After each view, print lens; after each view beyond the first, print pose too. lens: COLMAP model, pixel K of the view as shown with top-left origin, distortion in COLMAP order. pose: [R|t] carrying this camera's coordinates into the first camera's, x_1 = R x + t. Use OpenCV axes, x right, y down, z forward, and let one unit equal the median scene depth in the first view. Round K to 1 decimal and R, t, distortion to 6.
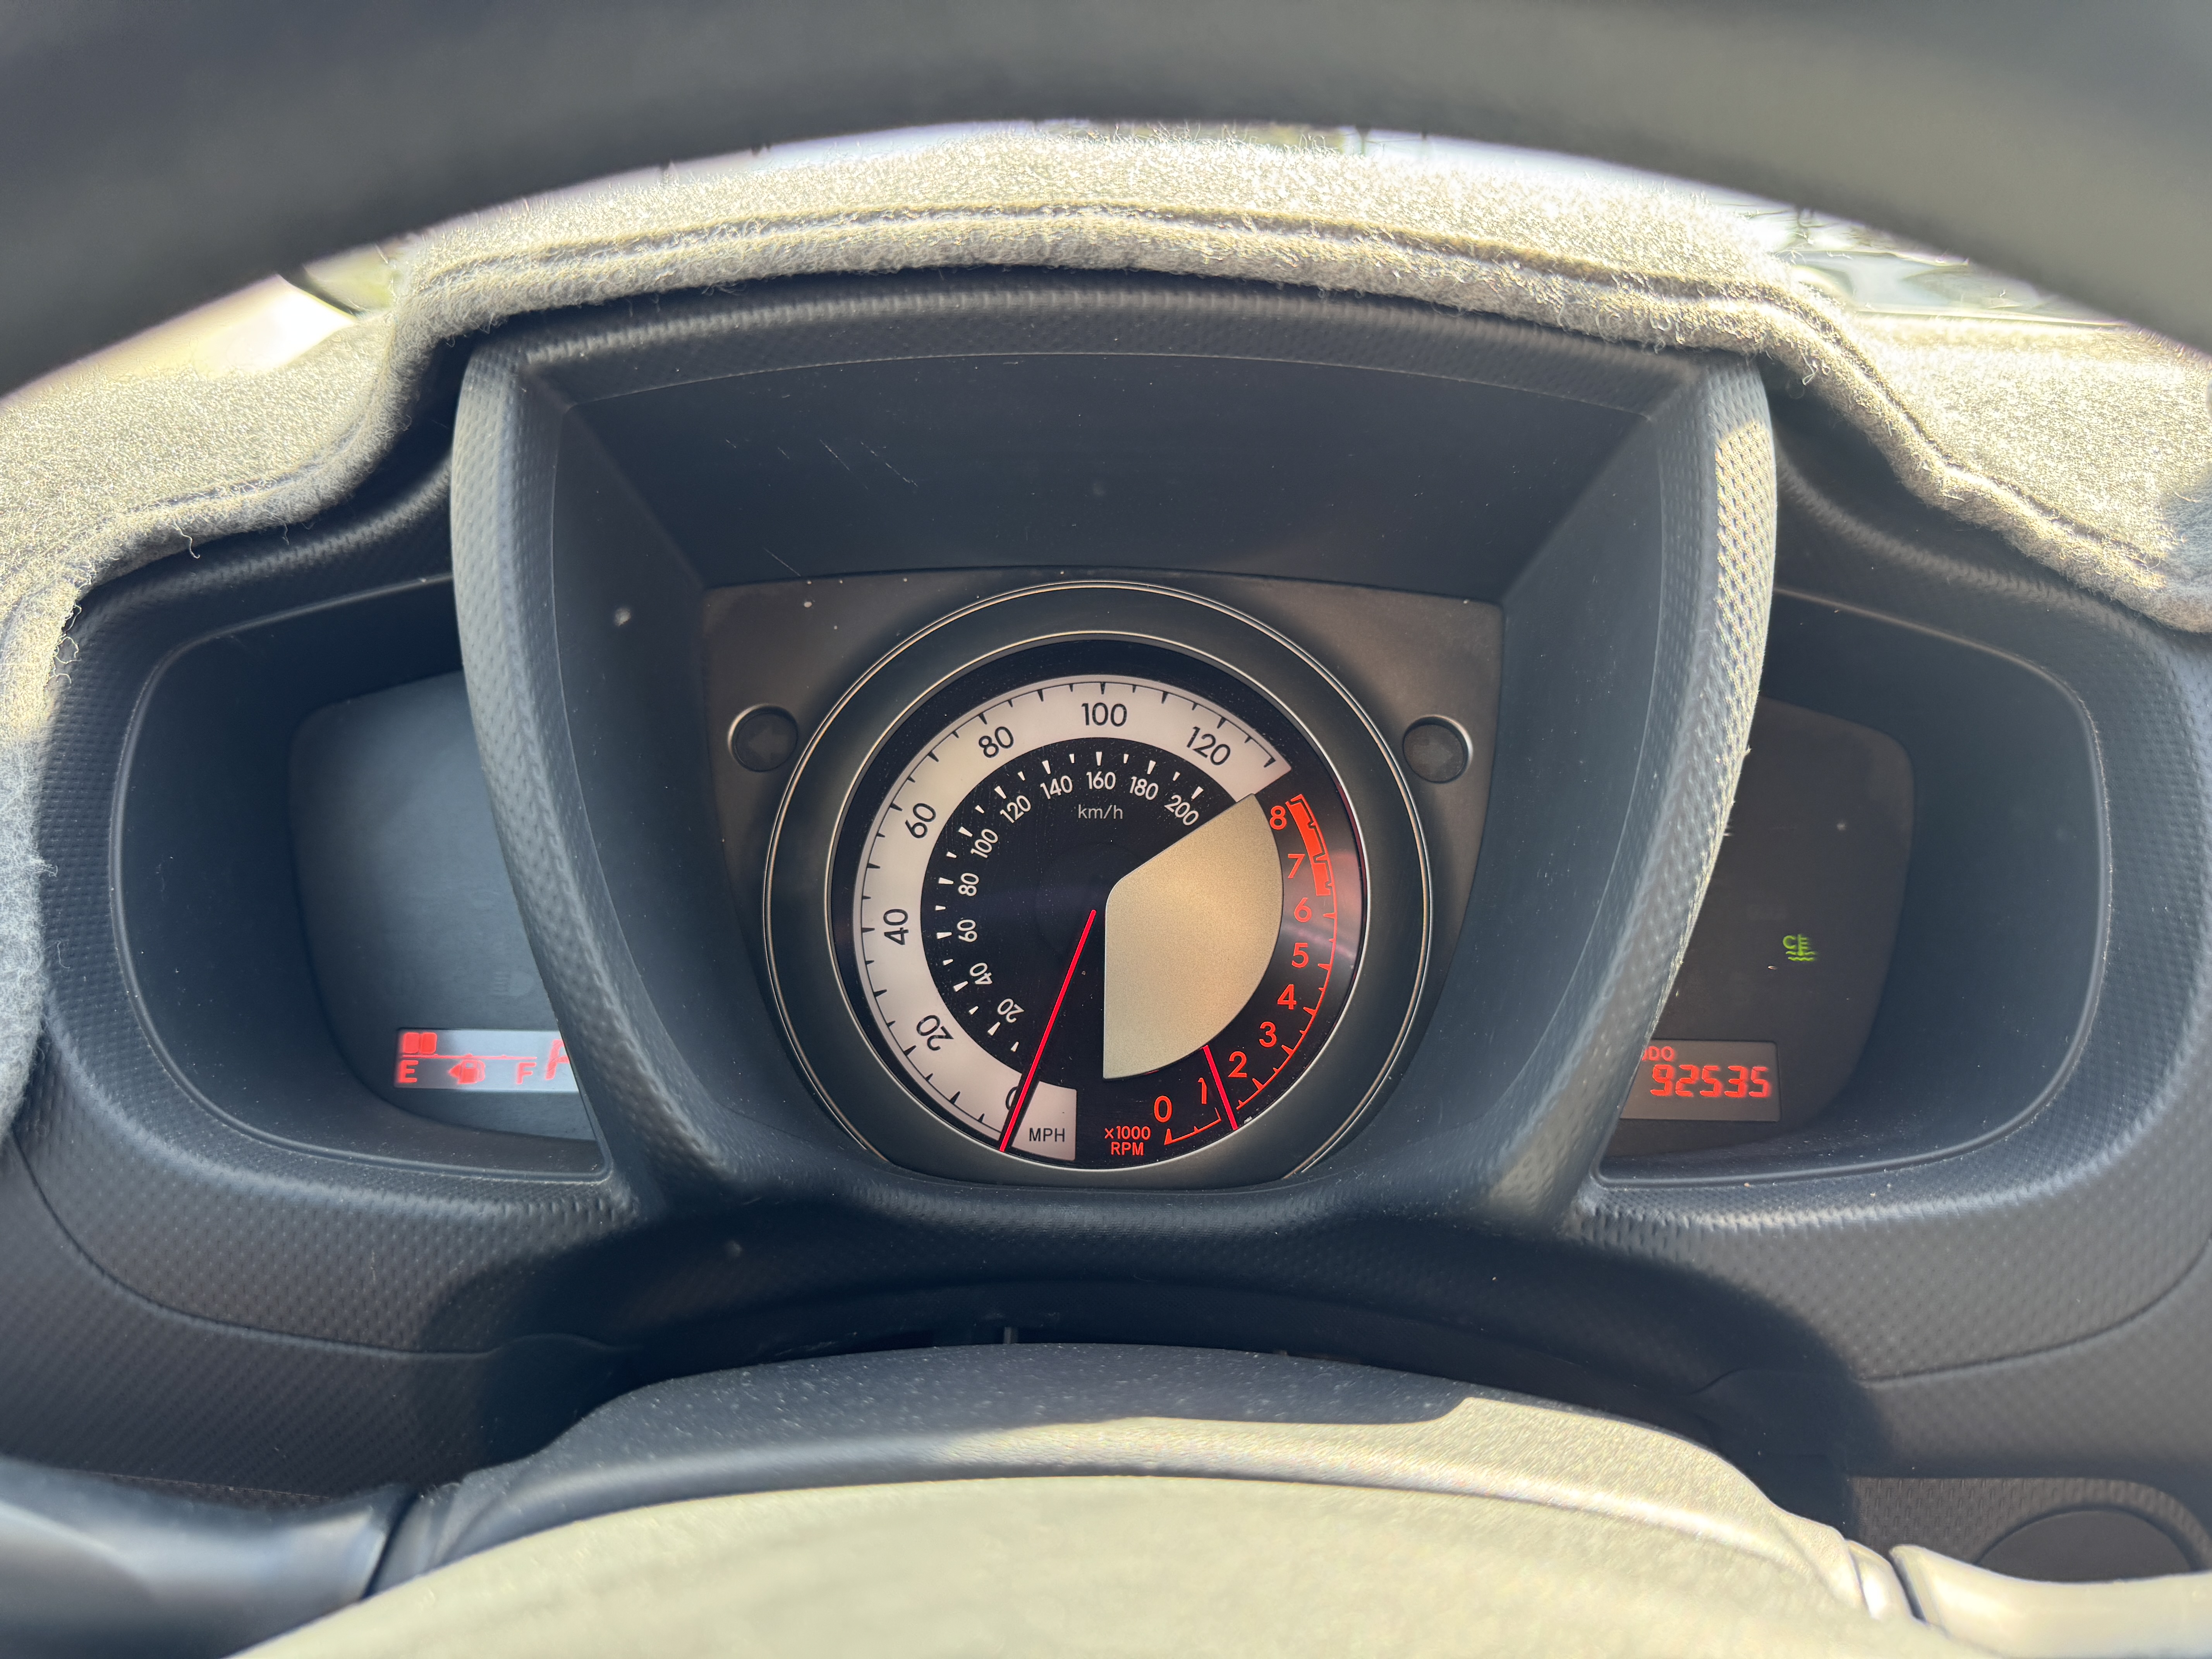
lens RADIAL K [[1550.8, 0, 1106.8], [0, 1550.8, 847.0], [0, 0, 1]] dist [0.064432, -0.094145]
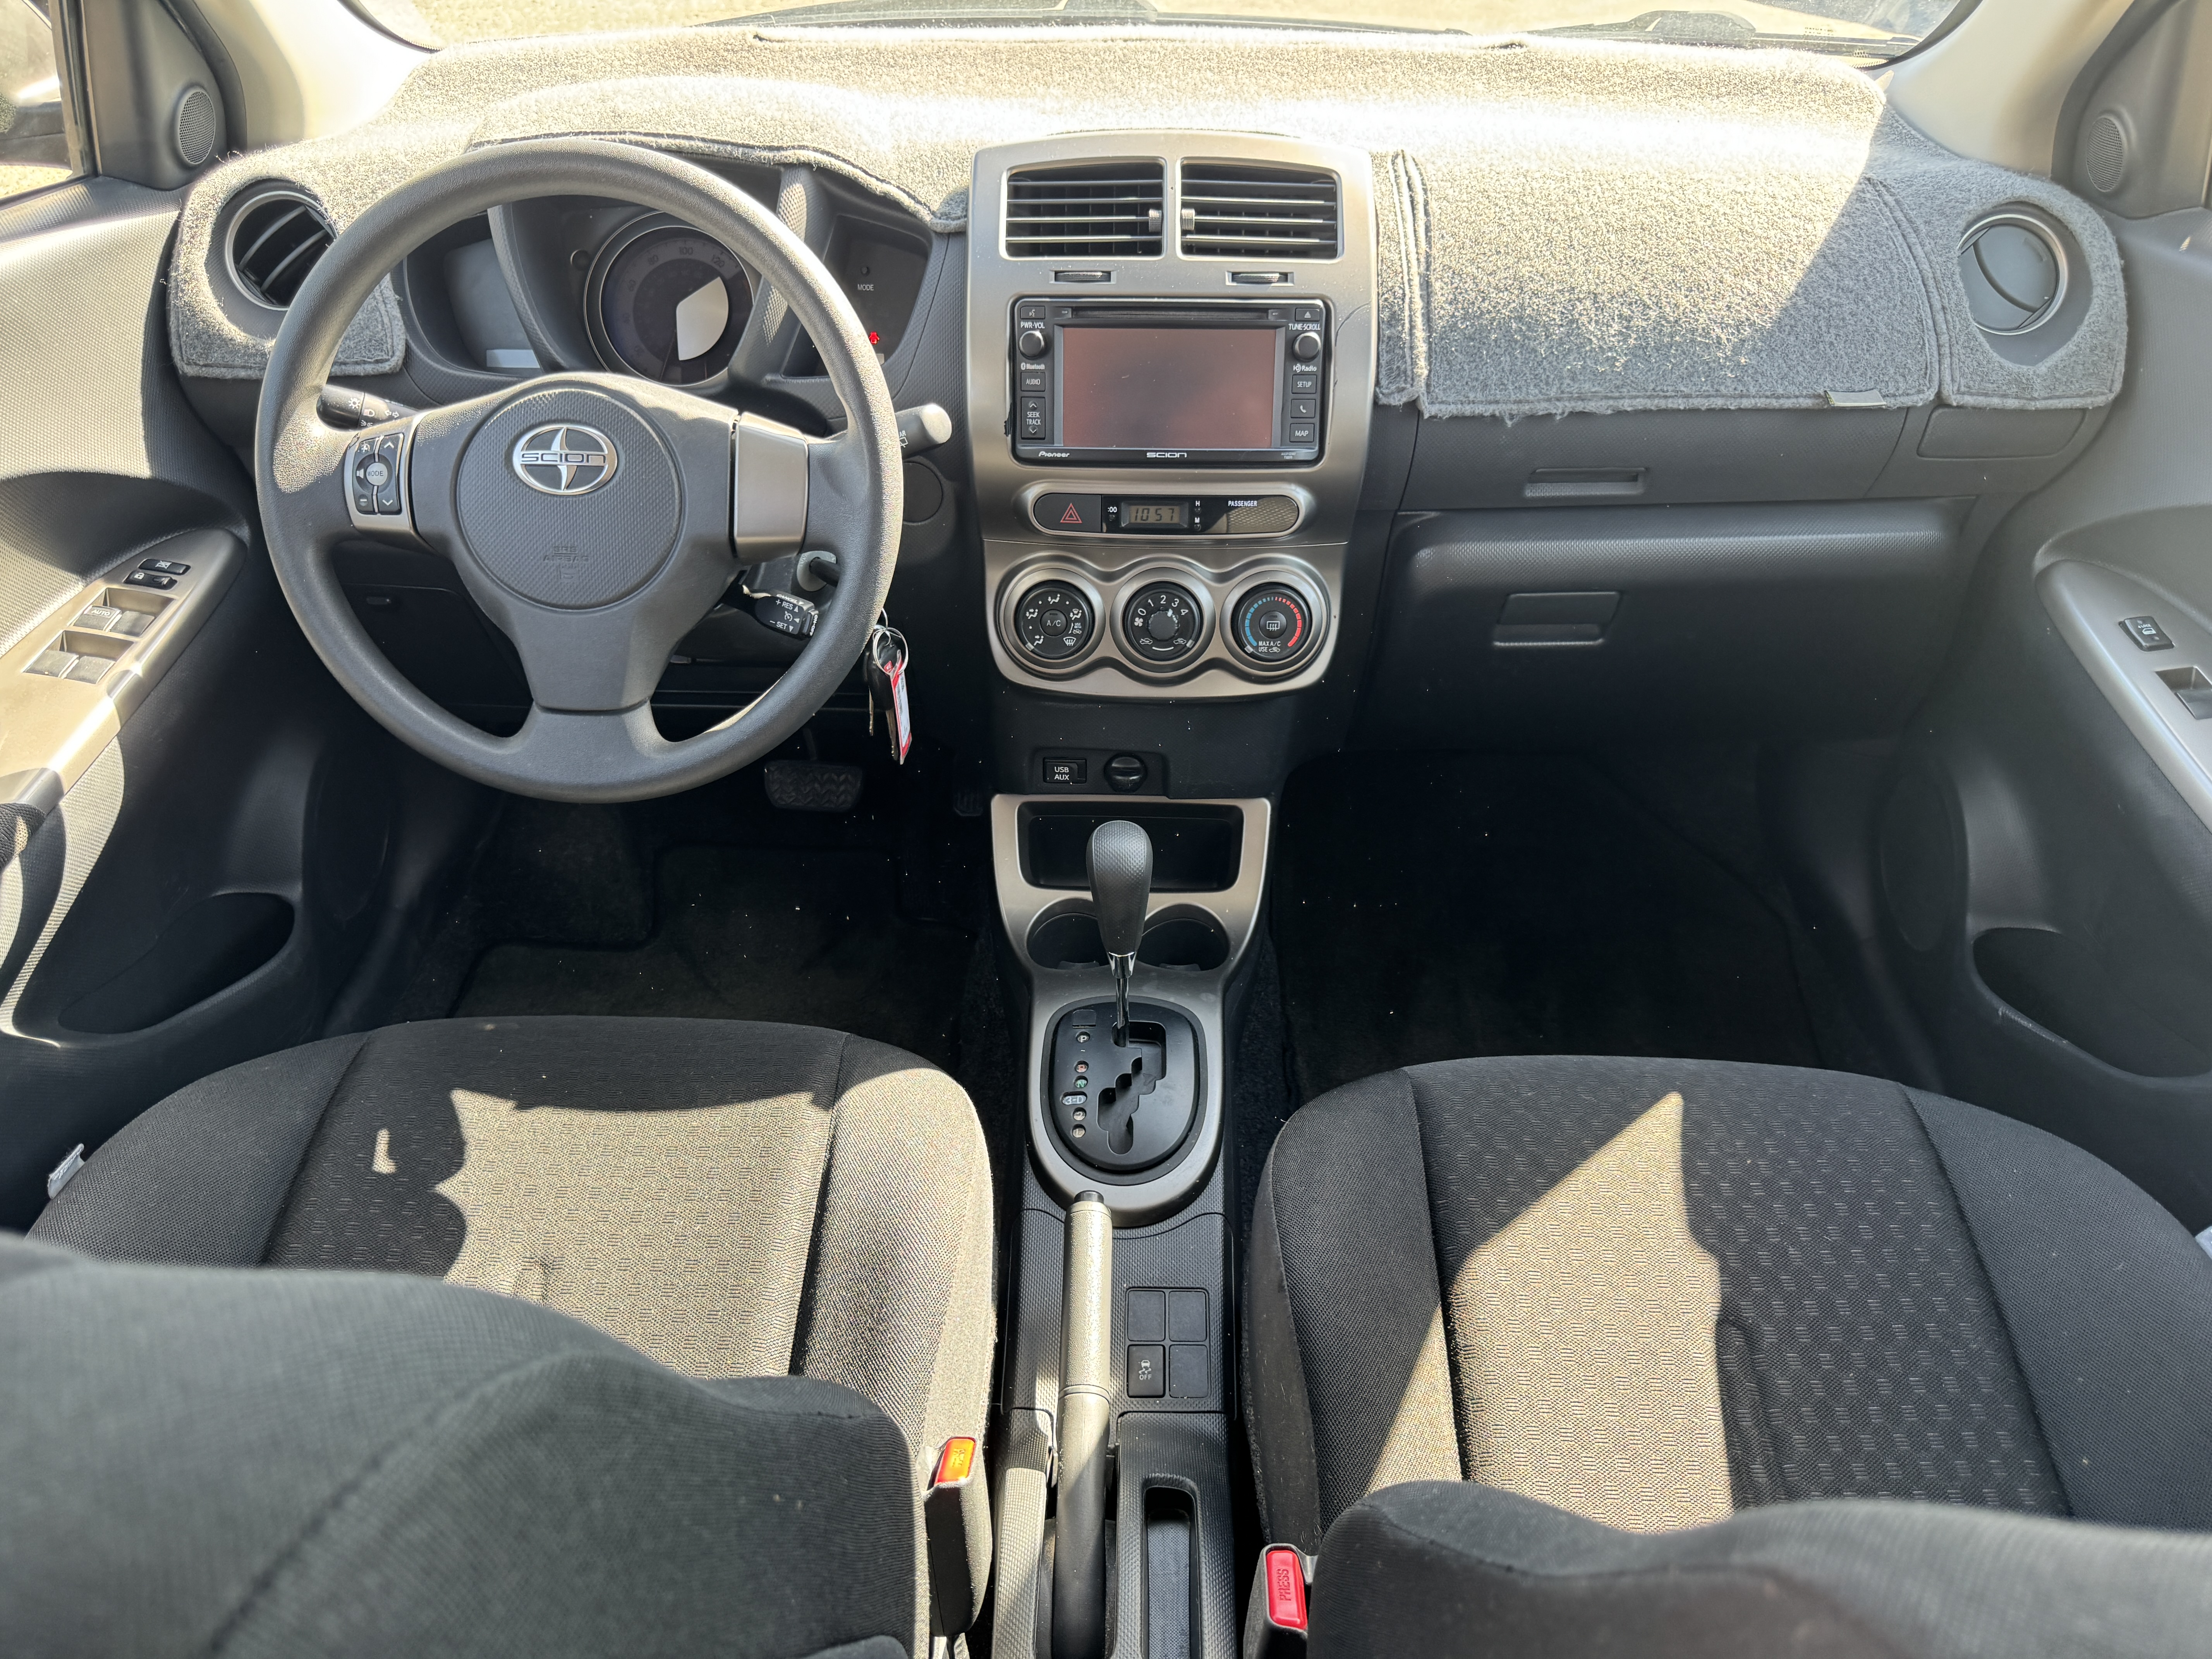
lens RADIAL K [[1560.9, 0, 1101.3], [0, 1560.9, 832.9], [0, 0, 1]] dist [0.031142, -0.039194]
pose [[0.999661, 0.006942, -0.025098, 1.174632], [0.001114, 0.951535, 0.307539, 0.079429], [0.026017, -0.307463, 0.951204, -3.041437]]
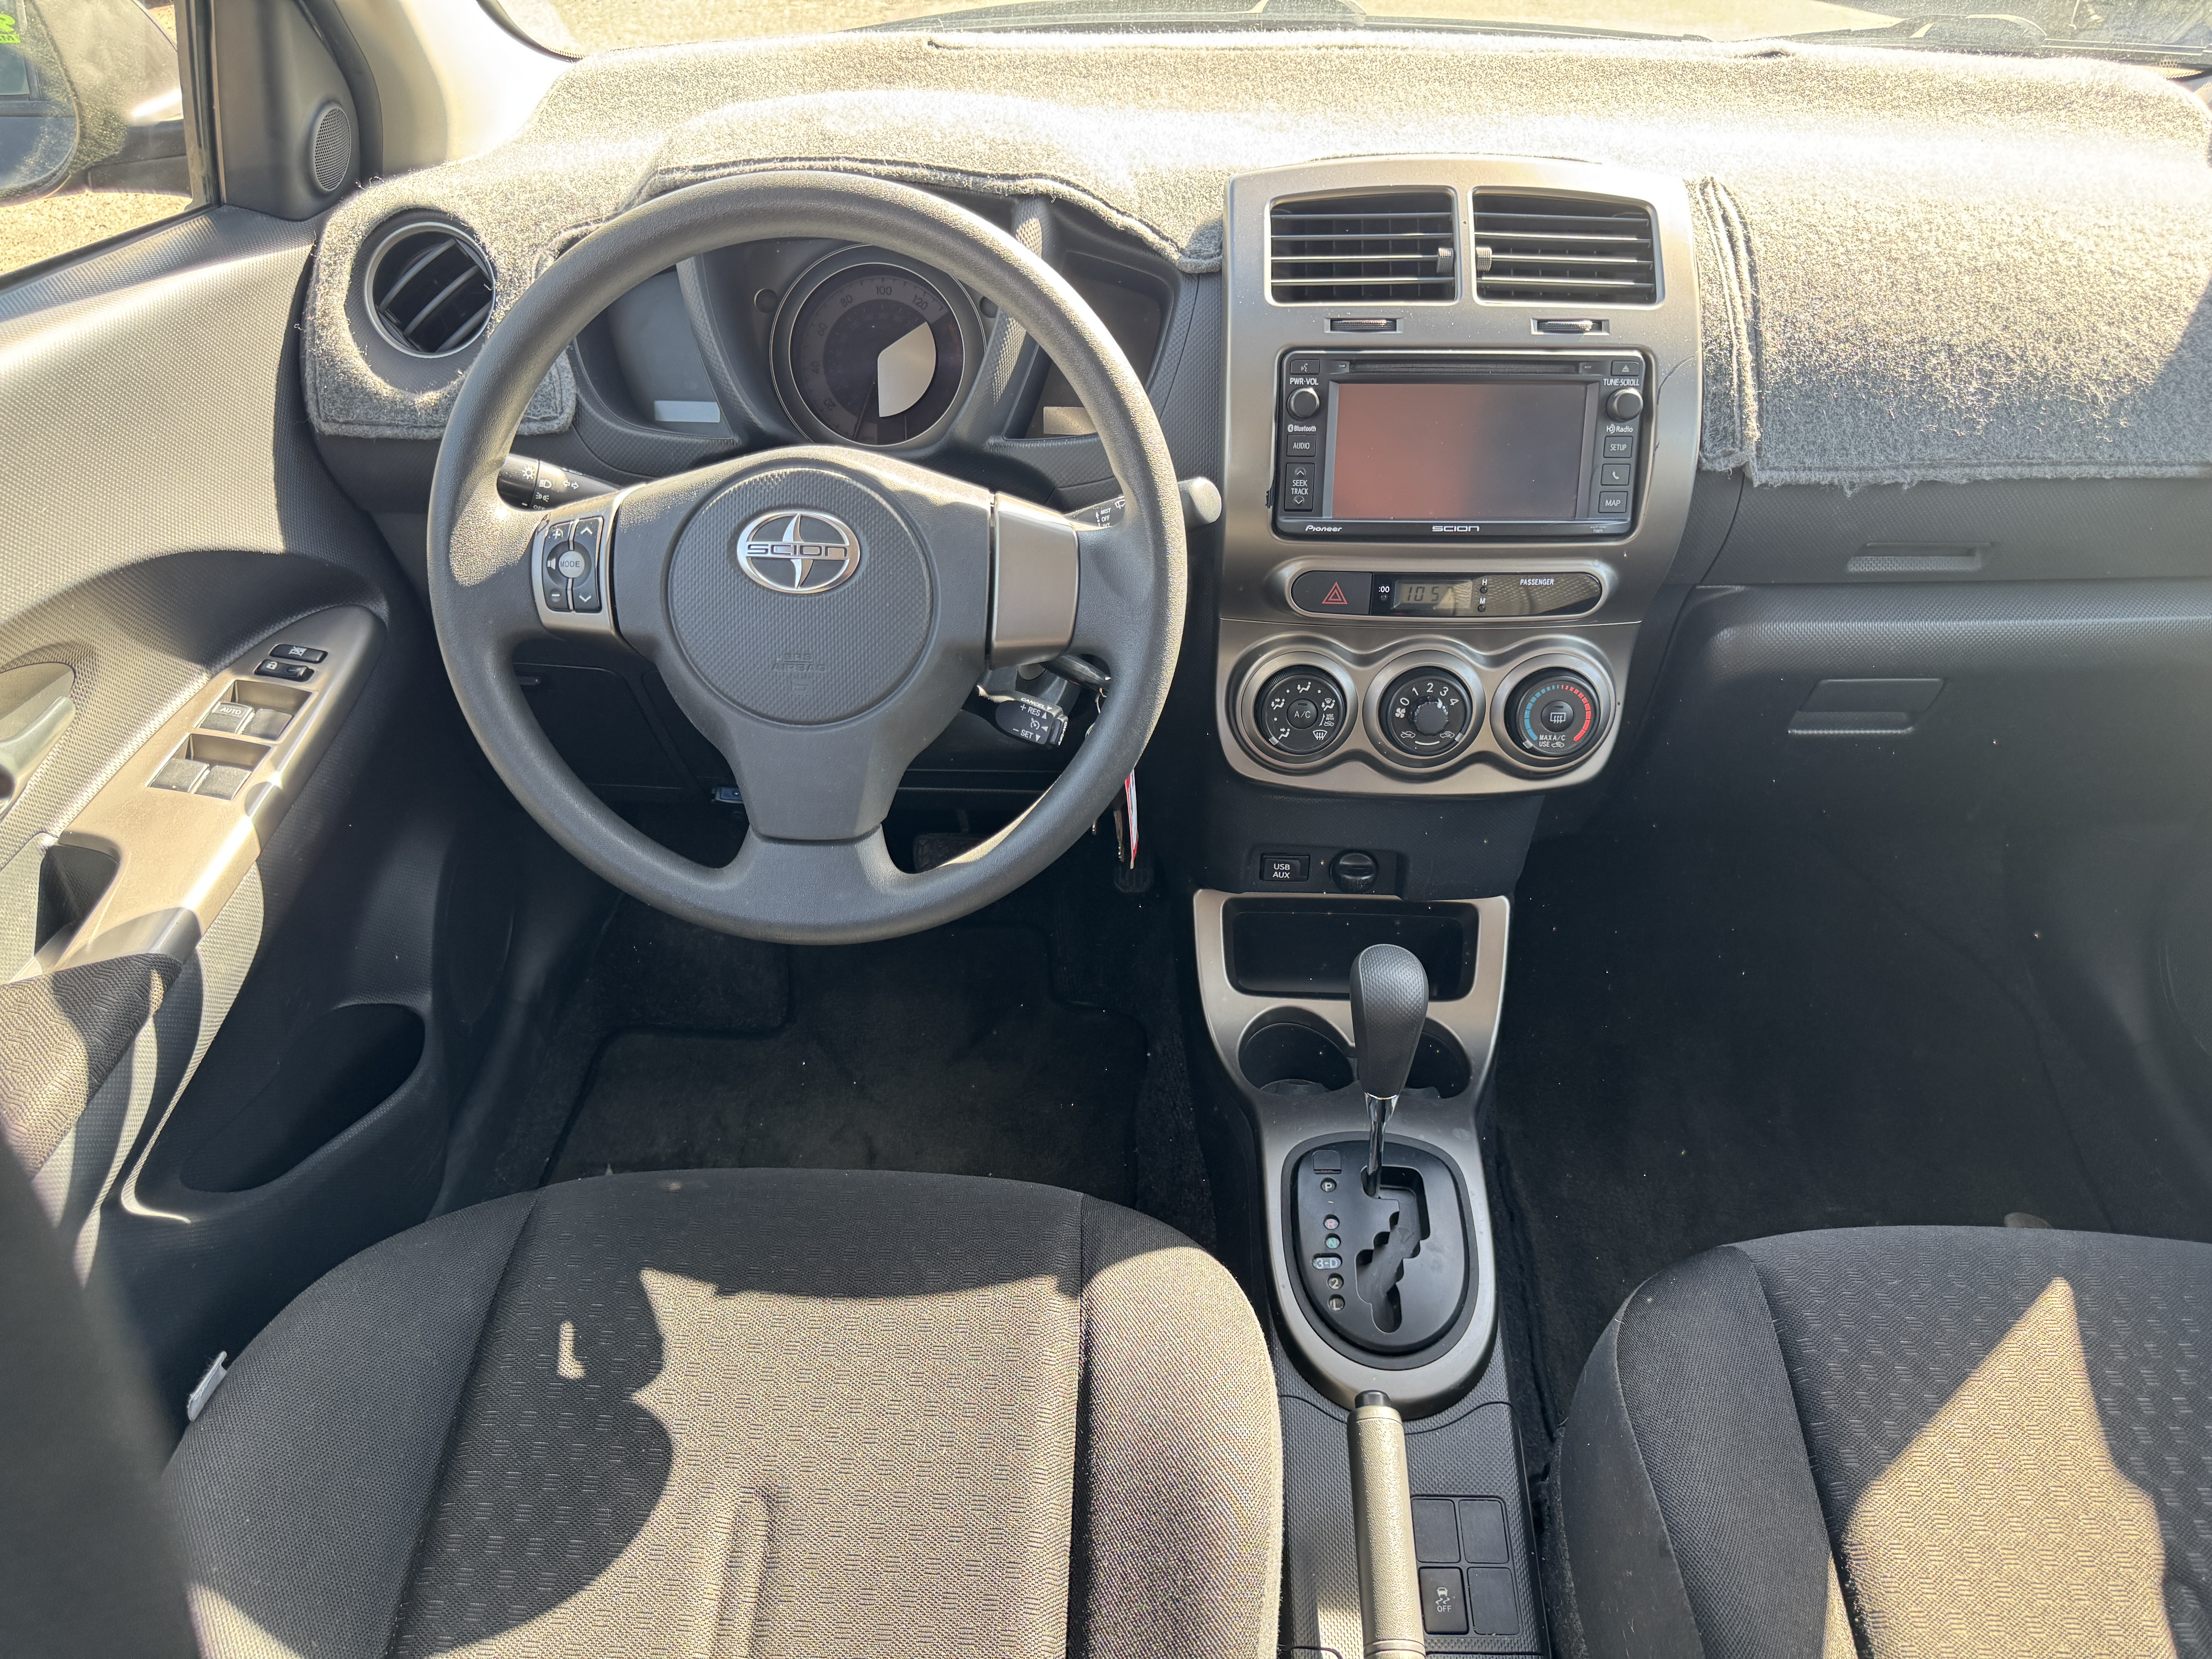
lens RADIAL K [[1569.0, 0, 1113.1], [0, 1569.0, 831.4], [0, 0, 1]] dist [0.005328, -0.002159]
pose [[0.999529, 0.010179, -0.028948, 0.629714], [-0.000724, 0.950930, 0.309406, -0.039094], [0.030677, -0.309239, 0.950489, -2.508551]]
